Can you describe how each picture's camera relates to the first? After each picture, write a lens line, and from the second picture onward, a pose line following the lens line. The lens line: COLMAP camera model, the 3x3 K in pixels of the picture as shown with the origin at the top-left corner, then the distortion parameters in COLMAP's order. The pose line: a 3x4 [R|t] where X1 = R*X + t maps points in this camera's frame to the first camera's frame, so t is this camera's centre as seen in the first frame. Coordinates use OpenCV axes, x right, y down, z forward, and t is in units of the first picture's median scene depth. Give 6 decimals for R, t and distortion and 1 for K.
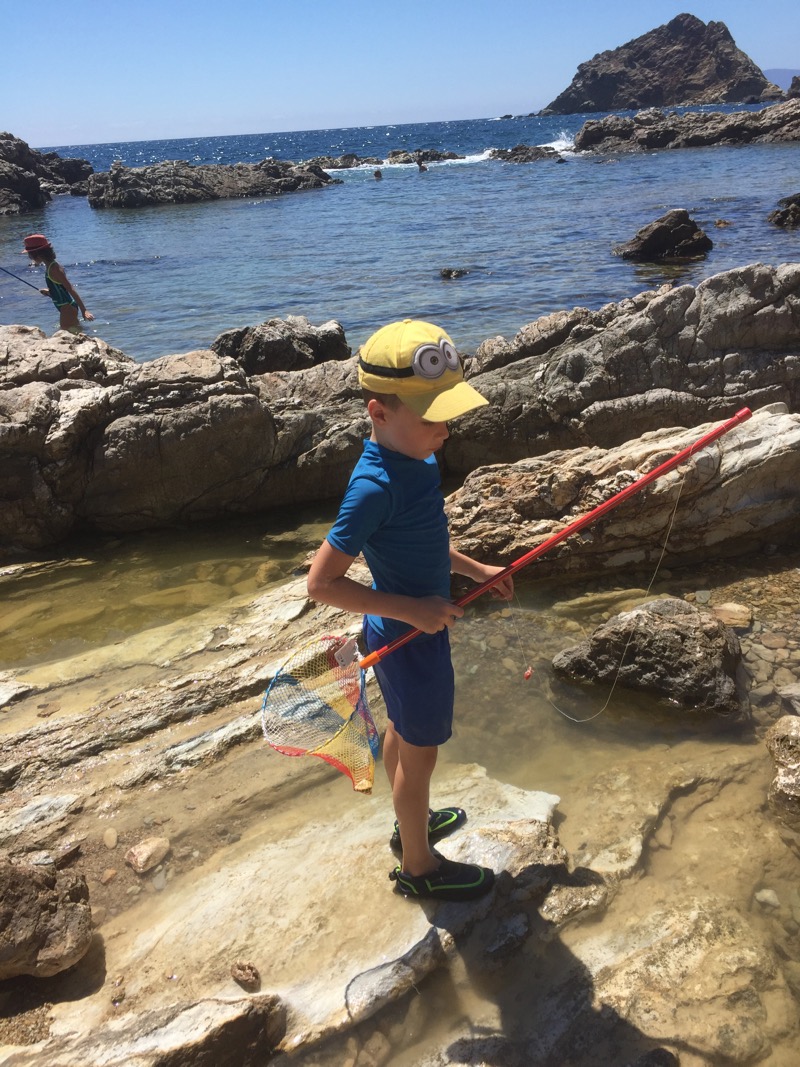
lens RADIAL K [[900.9, 0, 401.8], [0, 900.9, 532.7], [0, 0, 1]] dist [0.012048, -0.004176]
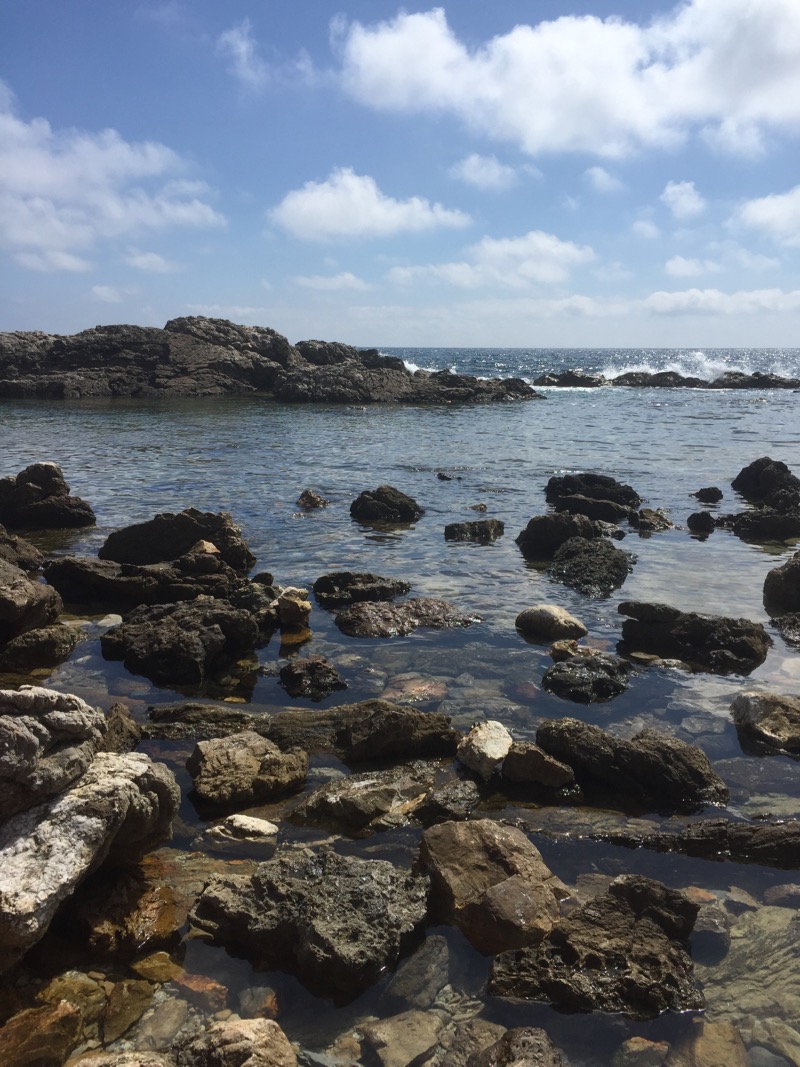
lens RADIAL K [[900.9, 0, 399.5], [0, 900.9, 534.6], [0, 0, 1]] dist [0.012048, -0.004176]
pose [[0.834810, 0.176242, -0.521565, 0.370604], [-0.277184, 0.953091, -0.121598, -0.116654], [0.475669, 0.246081, 0.844502, 0.209900]]
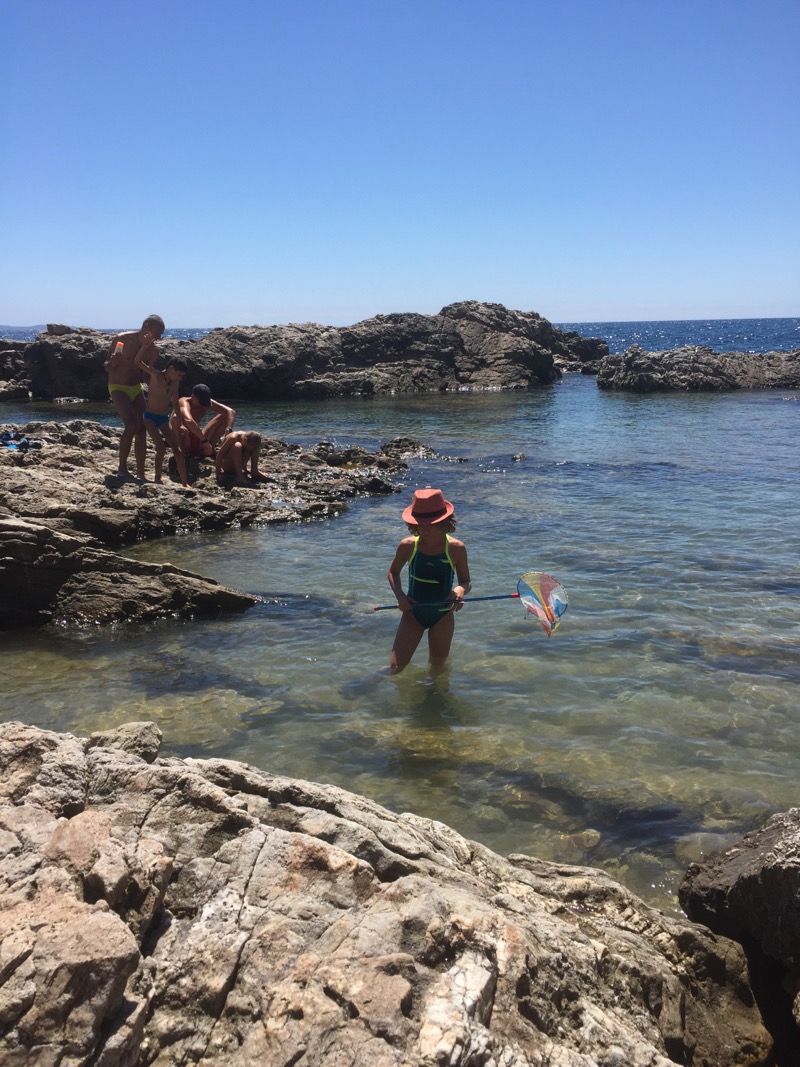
lens RADIAL K [[900.9, 0, 401.4], [0, 900.9, 533.4], [0, 0, 1]] dist [0.012048, -0.004176]
pose [[0.862122, 0.150913, -0.483705, -0.039018], [-0.233379, 0.965598, -0.114697, -0.054330], [0.449755, 0.211769, 0.867683, 0.112593]]
